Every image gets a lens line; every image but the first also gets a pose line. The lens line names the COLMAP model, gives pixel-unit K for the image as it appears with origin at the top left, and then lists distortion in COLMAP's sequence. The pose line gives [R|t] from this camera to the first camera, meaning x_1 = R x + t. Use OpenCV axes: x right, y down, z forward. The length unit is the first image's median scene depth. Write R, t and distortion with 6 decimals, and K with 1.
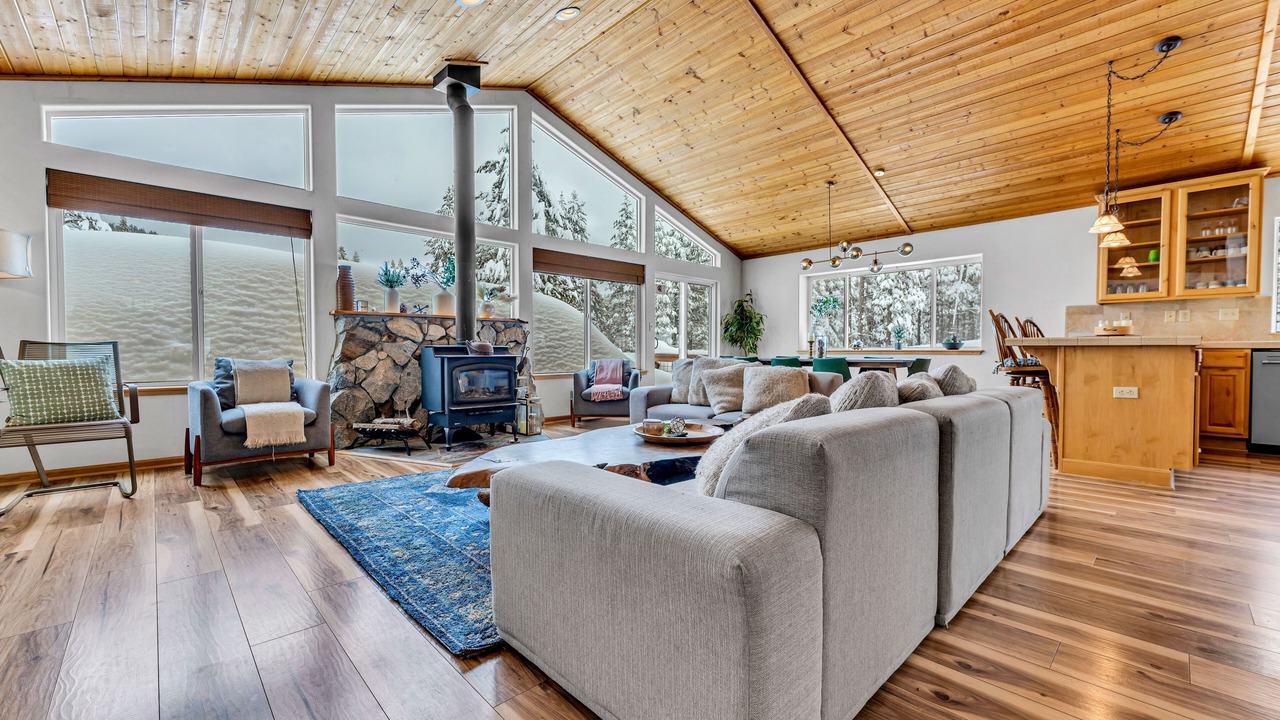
lens RADIAL K [[516.8, 0, 645.7], [0, 516.8, 365.3], [0, 0, 1]] dist [0.003142, 0.000154]
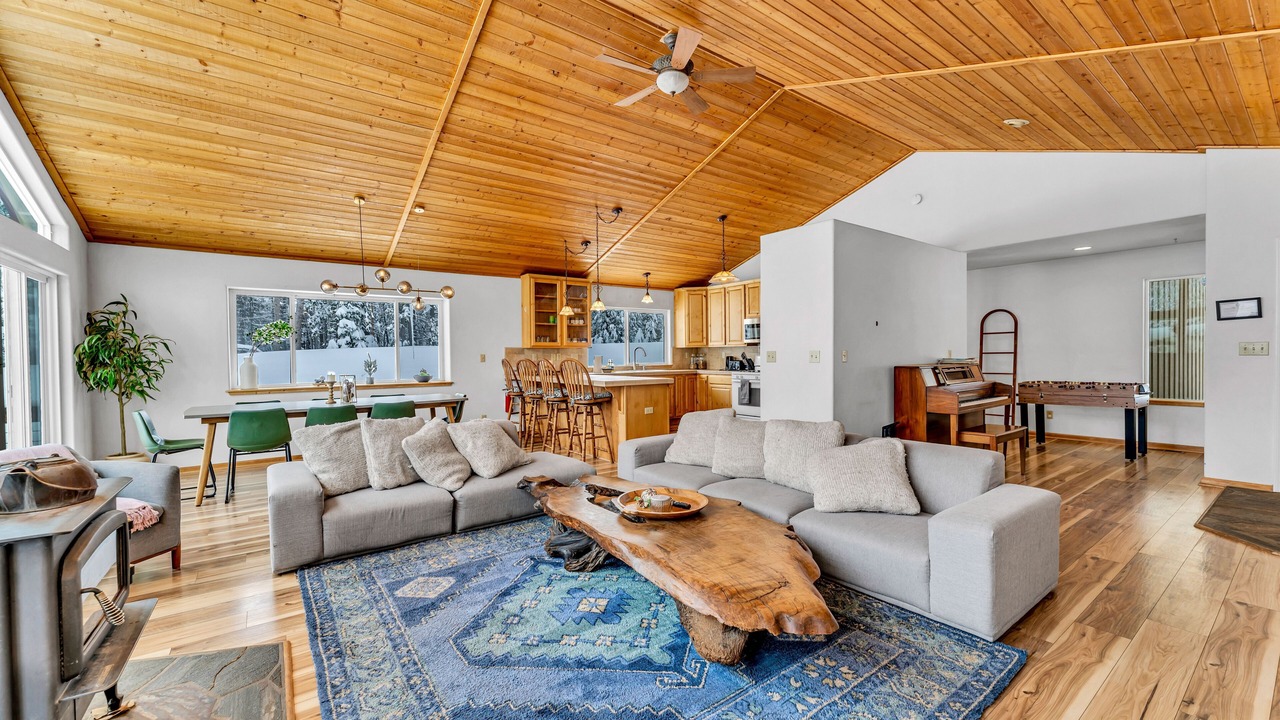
lens RADIAL K [[516.8, 0, 645.7], [0, 516.8, 365.3], [0, 0, 1]] dist [0.003142, 0.000154]
pose [[0.115624, -0.023751, 0.993009, -0.595990], [0.034045, 0.999221, 0.019936, -0.099884], [-0.992709, 0.031502, 0.116343, 0.579085]]
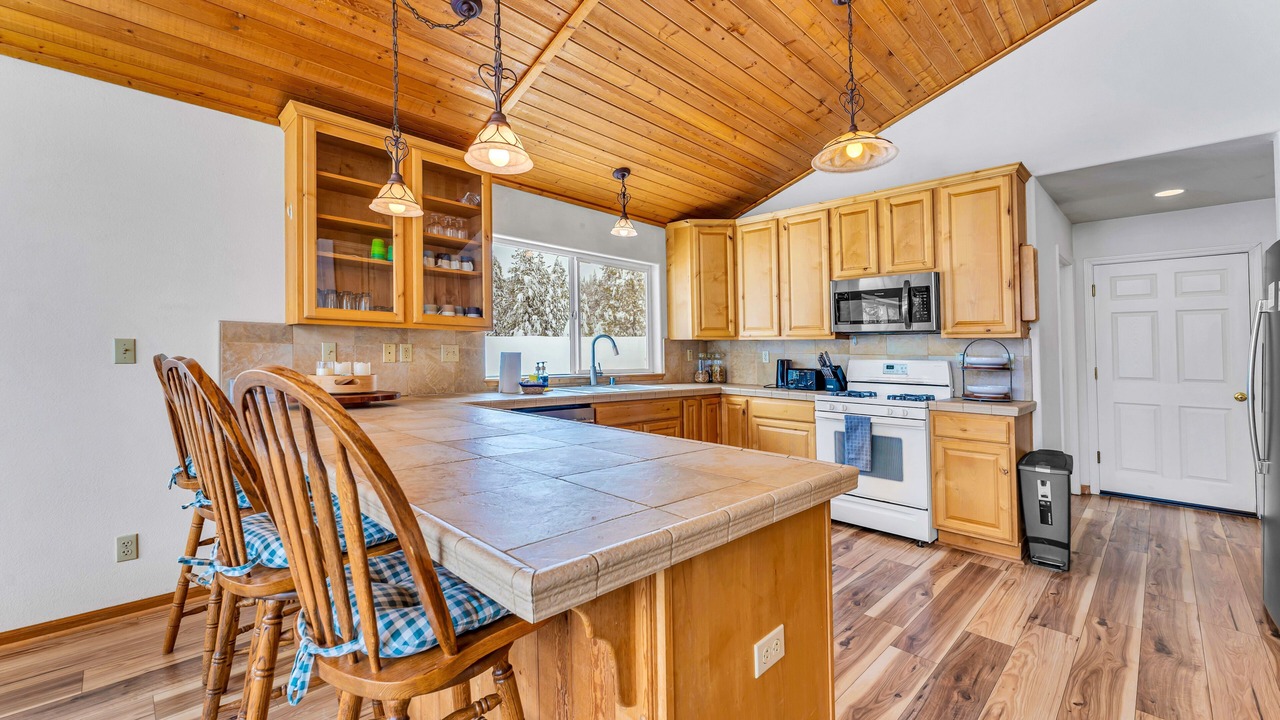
lens RADIAL K [[518.8, 0, 640.0], [0, 518.8, 360.0], [0, 0, 1]] dist [0.000175, -0.000071]
pose [[-0.020920, -0.016357, 0.999647, 0.422765], [0.010196, 0.999811, 0.016573, -0.101105], [-0.999729, 0.010539, -0.020749, 0.777328]]
